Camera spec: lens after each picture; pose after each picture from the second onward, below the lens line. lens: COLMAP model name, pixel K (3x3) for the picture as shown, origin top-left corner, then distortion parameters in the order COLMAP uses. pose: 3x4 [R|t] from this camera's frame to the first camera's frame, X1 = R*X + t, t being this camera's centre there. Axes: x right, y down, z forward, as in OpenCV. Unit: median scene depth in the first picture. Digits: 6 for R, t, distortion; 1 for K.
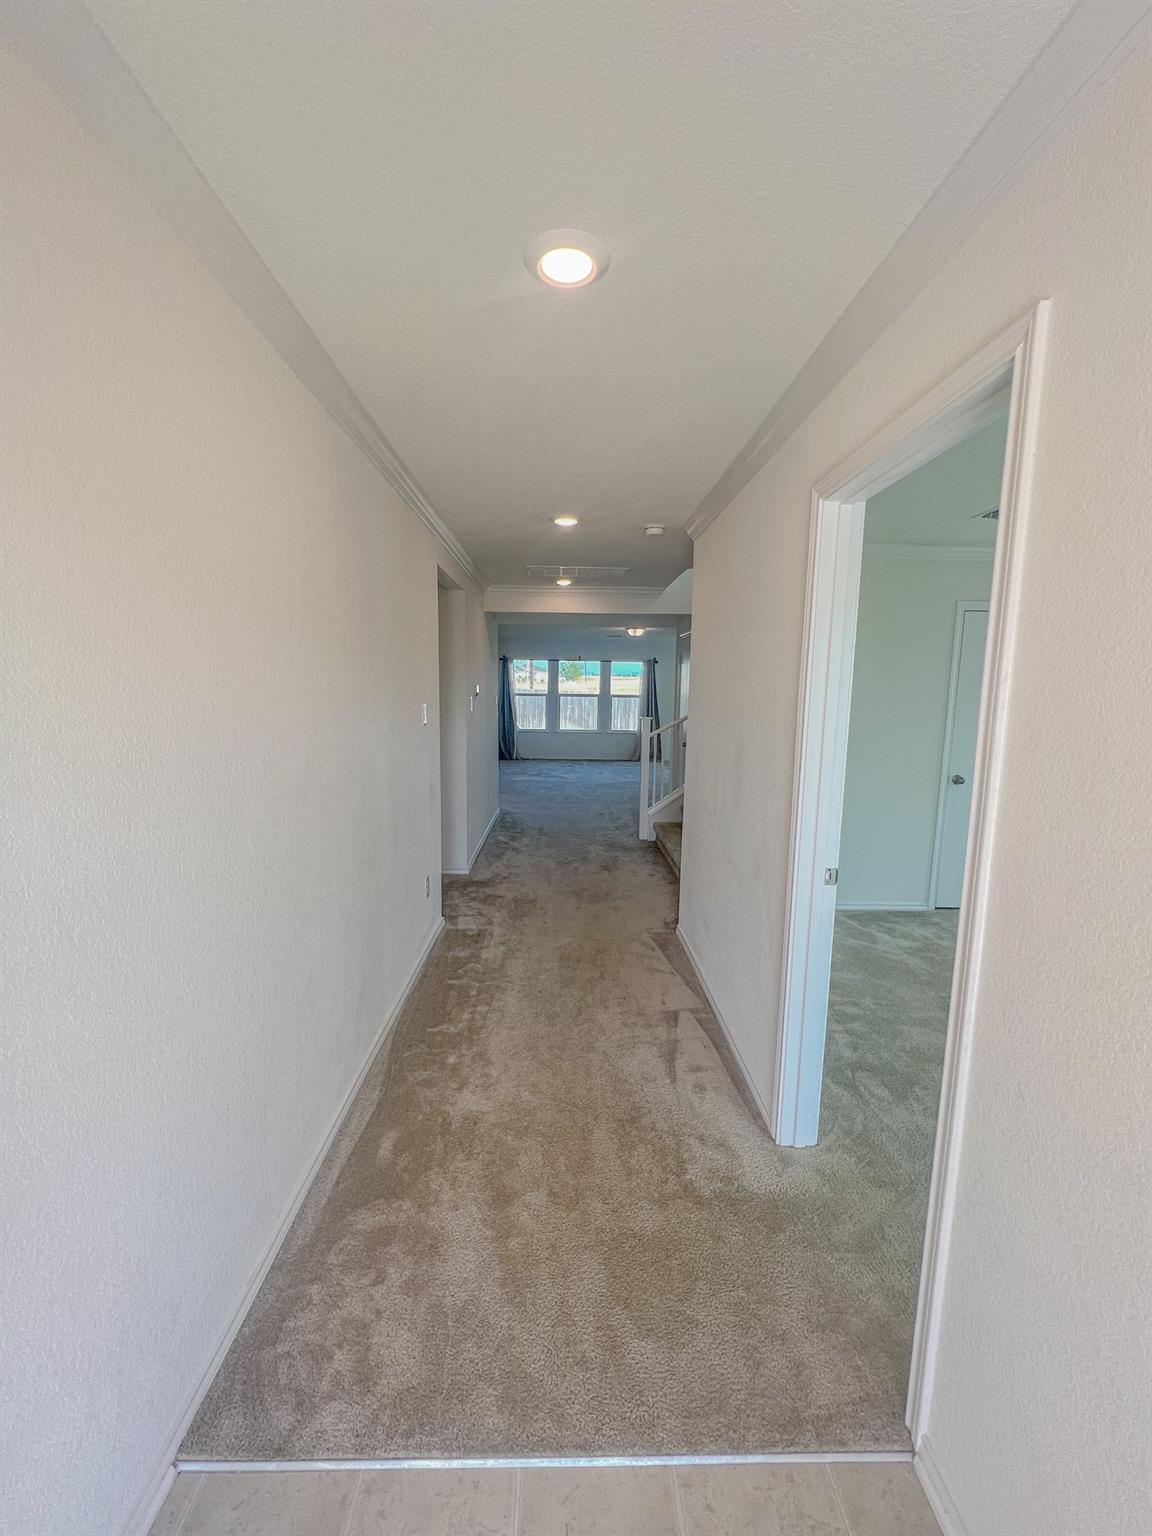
lens RADIAL K [[619.2, 0, 575.8], [0, 619.2, 773.0], [0, 0, 1]] dist [-0.004057, 0.000744]
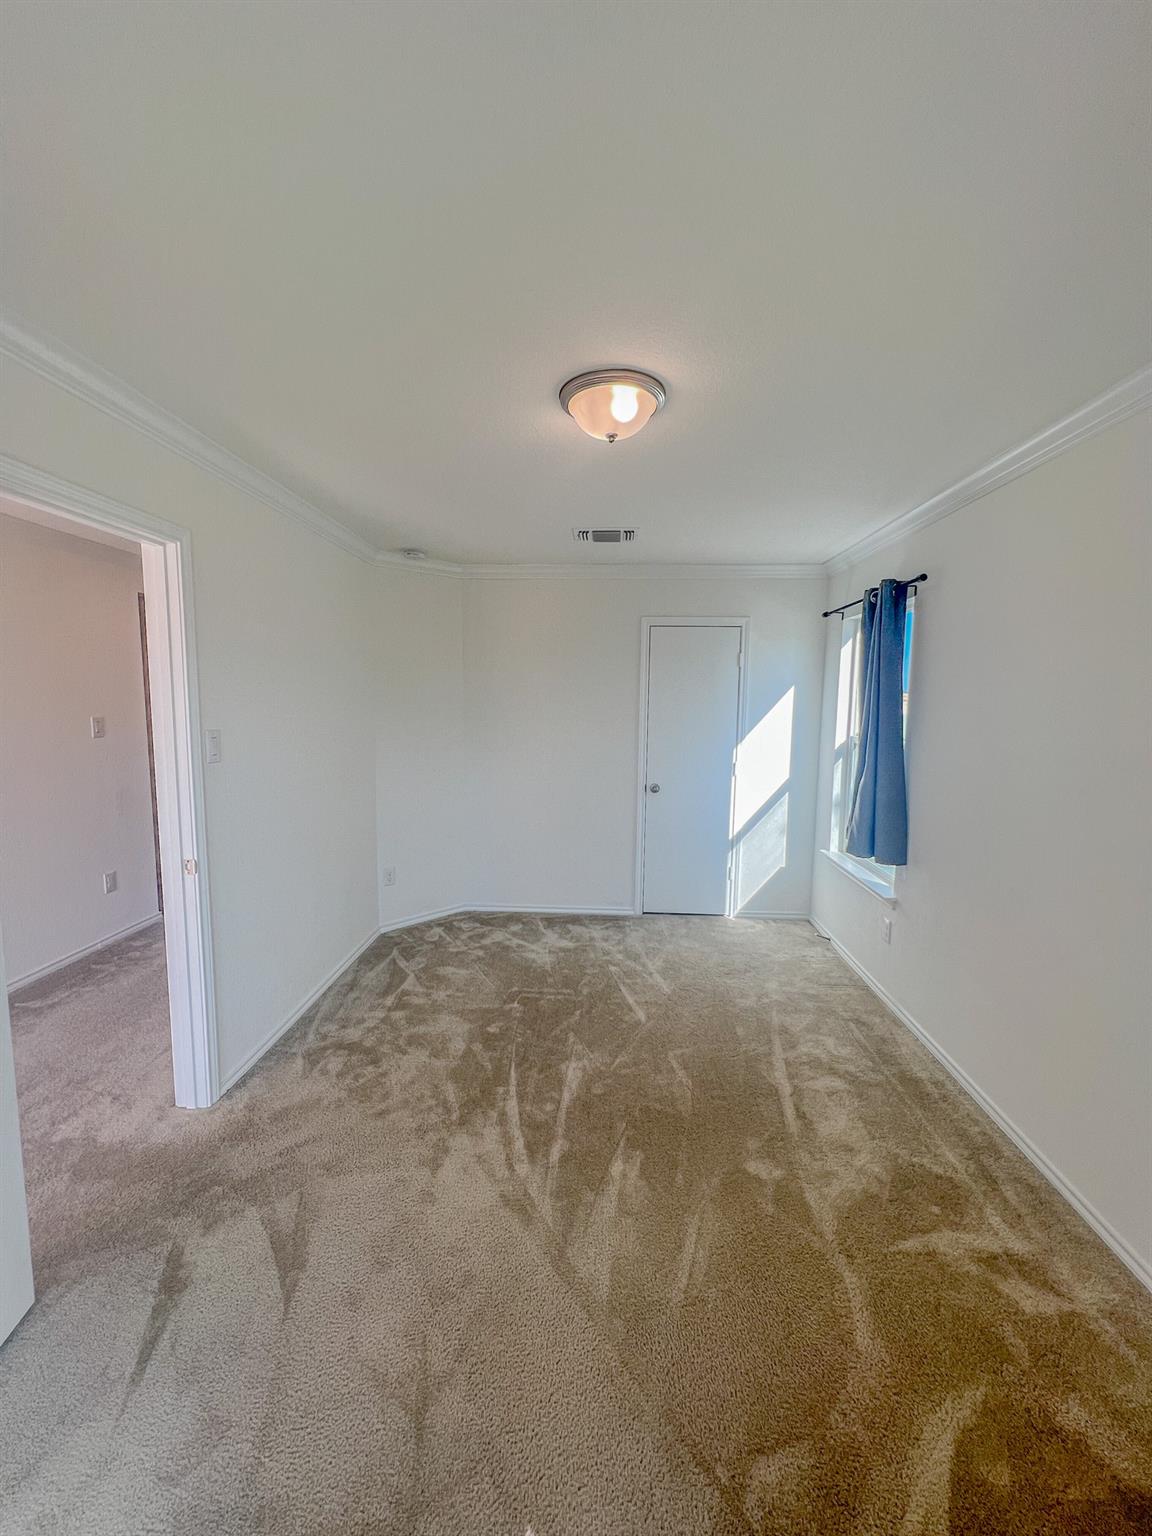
lens RADIAL K [[619.2, 0, 574.6], [0, 619.2, 770.3], [0, 0, 1]] dist [-0.004057, 0.000744]
pose [[0.998488, 0.004735, -0.054766, 0.576362], [-0.006421, 0.999509, -0.030653, 0.014555], [0.054594, 0.030959, 0.998029, -0.046809]]
